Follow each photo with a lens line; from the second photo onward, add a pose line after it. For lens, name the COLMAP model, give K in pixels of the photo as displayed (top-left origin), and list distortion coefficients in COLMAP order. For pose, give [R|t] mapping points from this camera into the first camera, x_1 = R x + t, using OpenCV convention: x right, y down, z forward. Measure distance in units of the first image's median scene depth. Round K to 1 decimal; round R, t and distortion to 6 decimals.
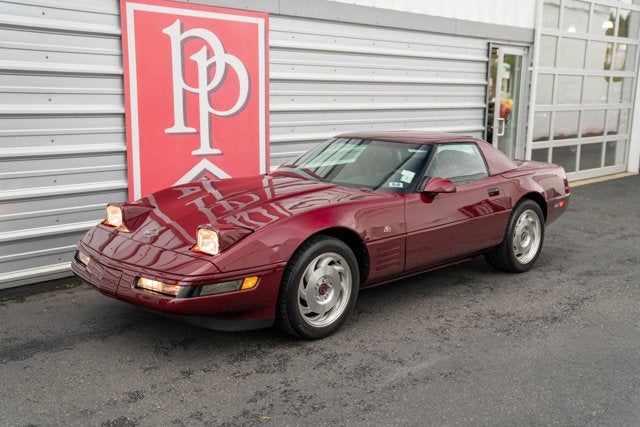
lens RADIAL K [[666.8, 0, 316.3], [0, 666.8, 216.5], [0, 0, 1]] dist [0.059471, 0.000000]
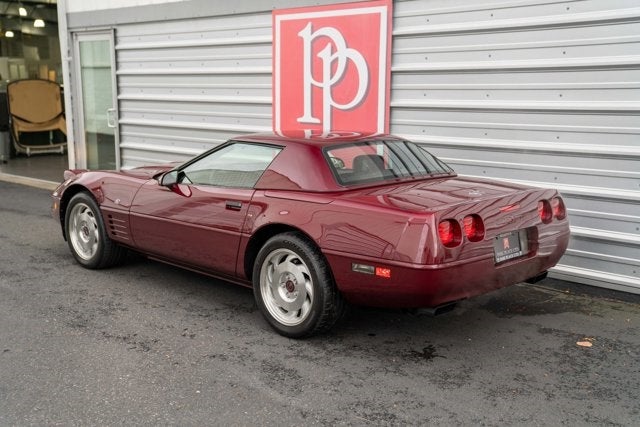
lens RADIAL K [[754.8, 0, 317.5], [0, 754.8, 212.1], [0, 0, 1]] dist [0.129603, 0.000000]
pose [[0.031000, 0.153830, -0.987611, 1.077296], [-0.187901, 0.971366, 0.145402, -0.166205], [0.981699, 0.181066, 0.059017, 0.964377]]
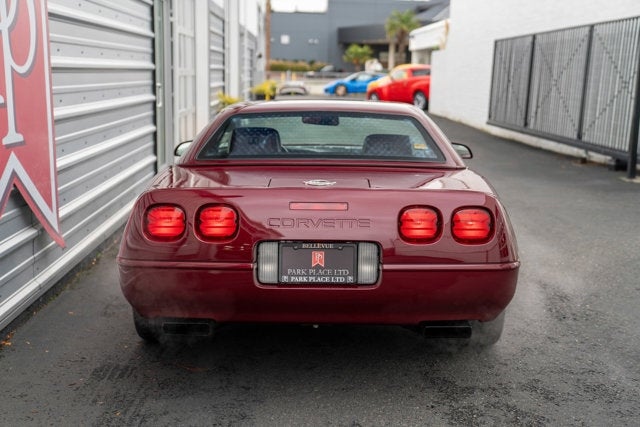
lens RADIAL K [[894.9, 0, 317.8], [0, 894.9, 213.7], [0, 0, 1]] dist [0.234653, 0.000000]
pose [[0.682197, -0.115209, 0.722035, -0.567714], [0.126309, 0.991231, 0.038823, -0.034508], [-0.720176, 0.064714, 0.690767, 0.305912]]
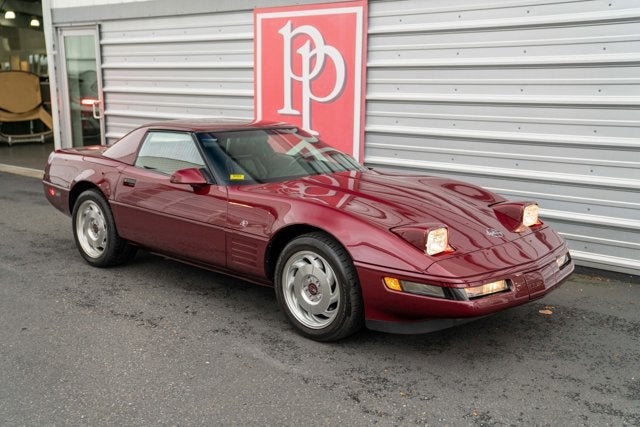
lens RADIAL K [[709.7, 0, 325.1], [0, 709.7, 215.2], [0, 0, 1]] dist [0.091360, 0.000000]
pose [[0.093278, 0.180413, -0.979158, 1.097780], [-0.186857, 0.969143, 0.160767, -0.166502], [0.977949, 0.167966, 0.124111, 0.932345]]
